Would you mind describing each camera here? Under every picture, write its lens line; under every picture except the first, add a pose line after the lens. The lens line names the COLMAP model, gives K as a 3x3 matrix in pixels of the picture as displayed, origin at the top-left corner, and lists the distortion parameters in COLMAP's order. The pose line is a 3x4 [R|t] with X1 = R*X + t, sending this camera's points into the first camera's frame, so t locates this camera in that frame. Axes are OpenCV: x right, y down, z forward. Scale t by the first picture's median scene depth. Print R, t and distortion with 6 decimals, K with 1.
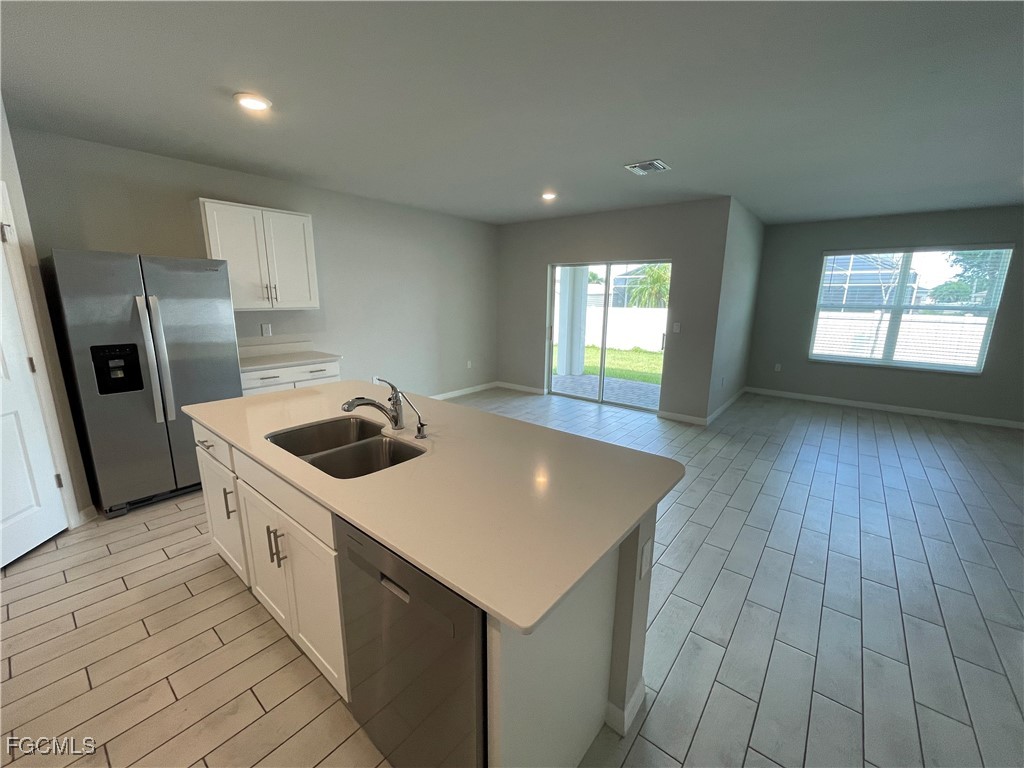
lens RADIAL K [[411.6, 0, 512.0], [0, 411.6, 384.0], [0, 0, 1]] dist [-0.004070, -0.000225]
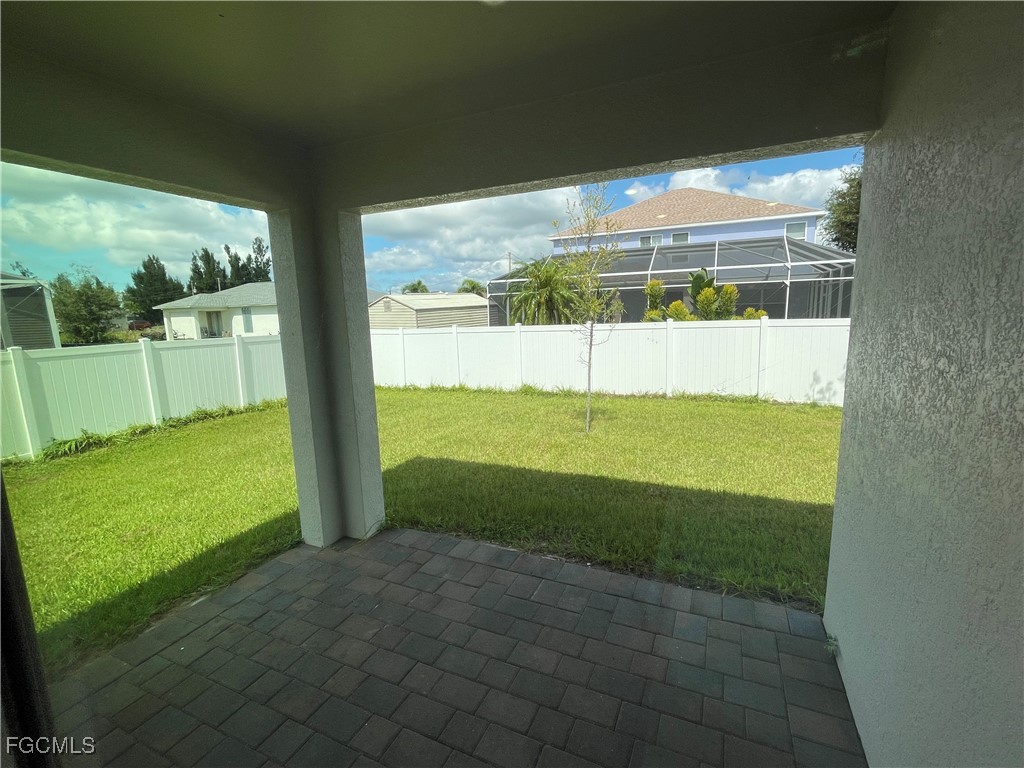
lens RADIAL K [[459.8, 0, 512.0], [0, 459.8, 384.0], [0, 0, 1]] dist [0.000342, 0.000126]
pose [[0.966304, -0.083087, 0.243627, 0.320596], [0.095731, 0.994583, -0.040507, -0.199269], [-0.238941, 0.062465, 0.969023, 0.939034]]
